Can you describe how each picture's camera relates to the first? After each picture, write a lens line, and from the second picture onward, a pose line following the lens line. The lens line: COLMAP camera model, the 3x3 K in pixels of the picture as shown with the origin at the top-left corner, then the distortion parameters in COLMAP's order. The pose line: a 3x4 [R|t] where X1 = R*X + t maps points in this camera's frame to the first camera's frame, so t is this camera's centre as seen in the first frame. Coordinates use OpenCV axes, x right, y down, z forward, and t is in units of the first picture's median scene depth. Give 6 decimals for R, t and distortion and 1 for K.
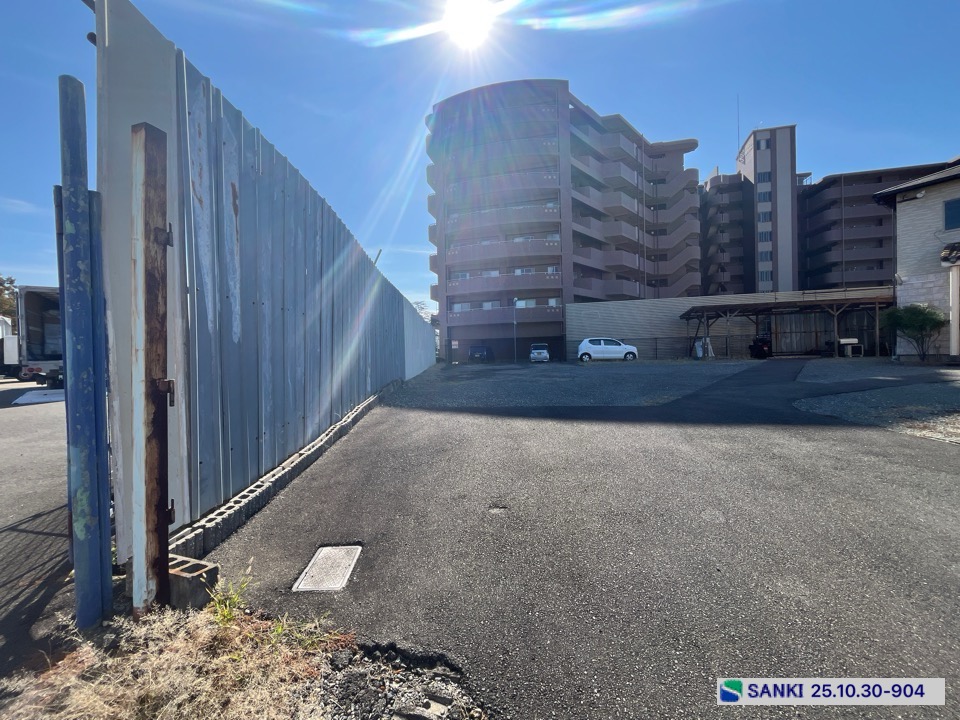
lens RADIAL K [[389.6, 0, 476.7], [0, 389.6, 360.5], [0, 0, 1]] dist [-0.001448, -0.000341]
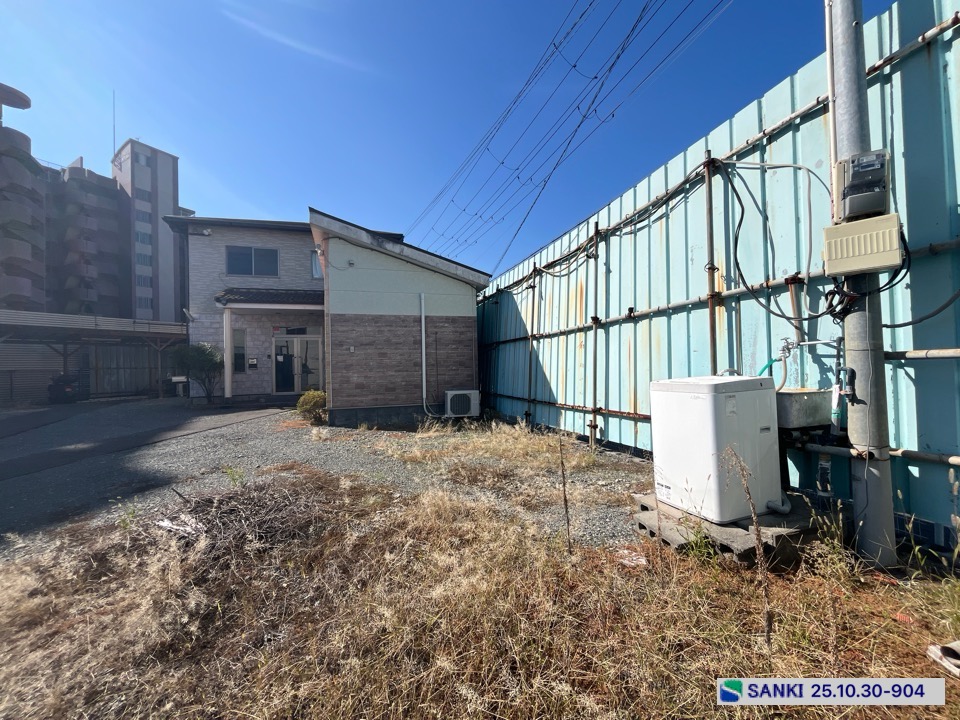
lens RADIAL K [[389.6, 0, 476.8], [0, 389.6, 360.2], [0, 0, 1]] dist [-0.001448, -0.000341]
pose [[0.274466, 0.039849, 0.960771, 0.150112], [0.039888, 0.997809, -0.052780, -0.010361], [-0.960769, 0.052810, 0.272276, 0.037484]]
